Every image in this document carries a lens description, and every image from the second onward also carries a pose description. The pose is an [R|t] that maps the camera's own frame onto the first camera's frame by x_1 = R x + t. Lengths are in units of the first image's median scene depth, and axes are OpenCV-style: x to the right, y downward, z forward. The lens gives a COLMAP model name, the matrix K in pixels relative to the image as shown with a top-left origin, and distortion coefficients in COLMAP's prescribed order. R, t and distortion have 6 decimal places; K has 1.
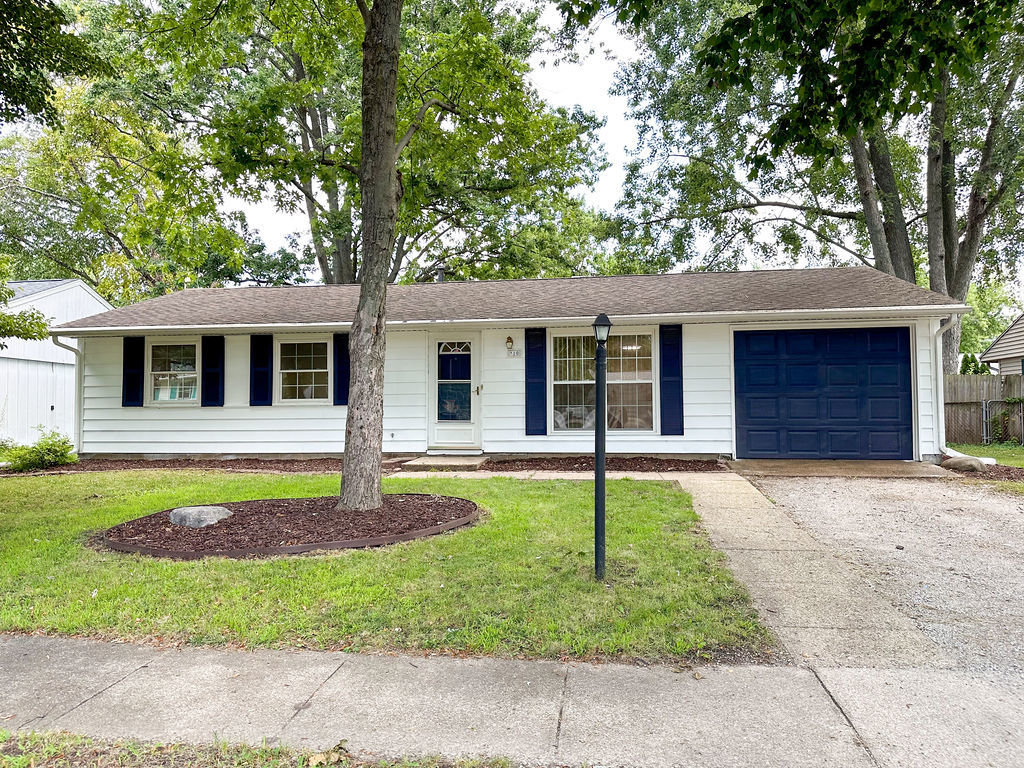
lens RADIAL K [[708.3, 0, 512.0], [0, 708.3, 384.0], [0, 0, 1]] dist [0.166887, -0.000253]
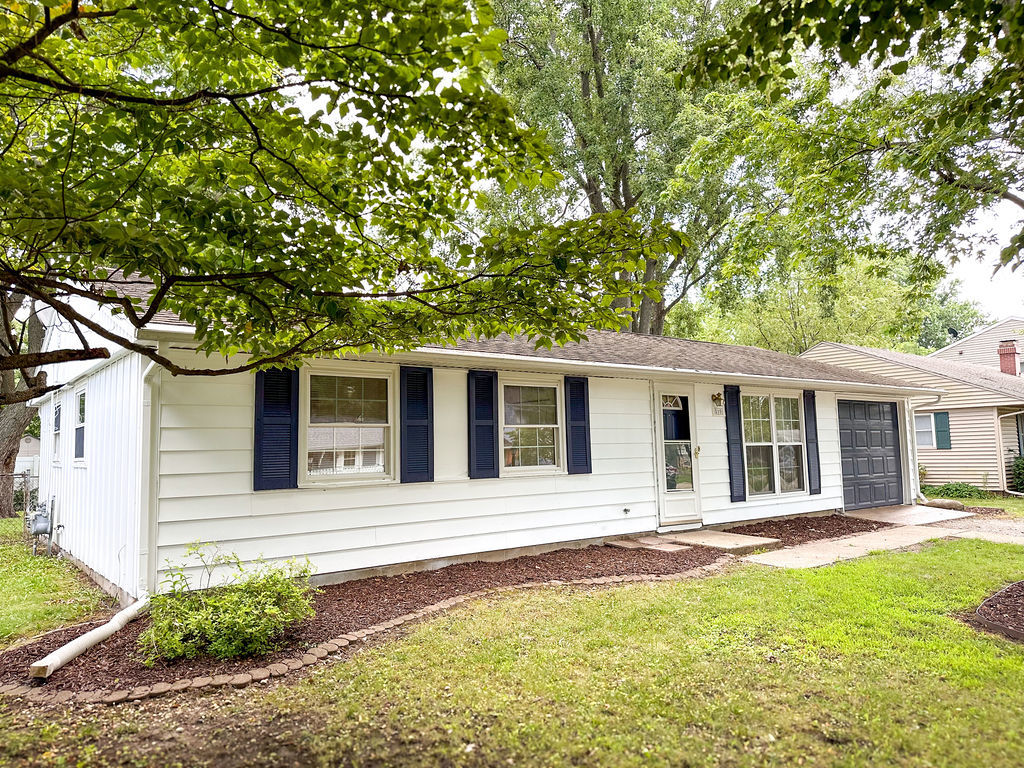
lens RADIAL K [[708.3, 0, 512.0], [0, 708.3, 384.0], [0, 0, 1]] dist [0.166887, -0.000253]
pose [[0.688369, 0.055316, 0.723248, -0.833306], [-0.013359, 0.997886, -0.063607, -0.015443], [-0.725237, 0.034123, 0.687653, 0.555302]]
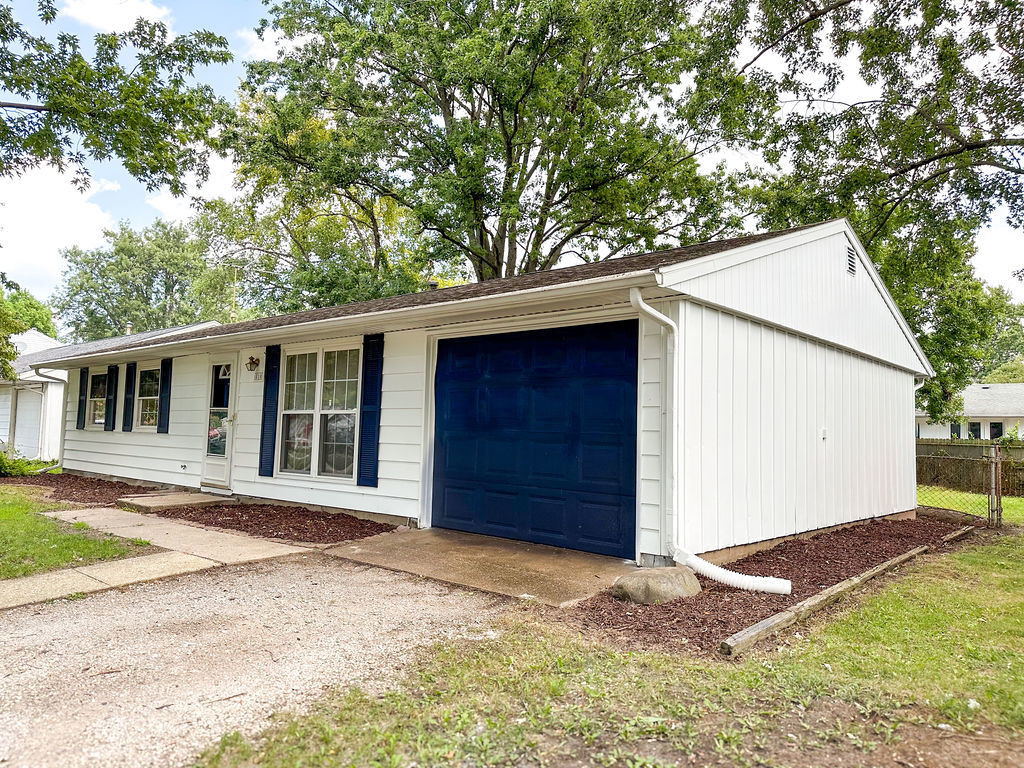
lens RADIAL K [[708.3, 0, 512.0], [0, 708.3, 384.0], [0, 0, 1]] dist [0.166887, -0.000253]
pose [[0.820417, -0.009017, -0.571694, 0.726188], [-0.006645, 0.999658, -0.025303, -0.014195], [0.571726, 0.024558, 0.820077, 0.468547]]
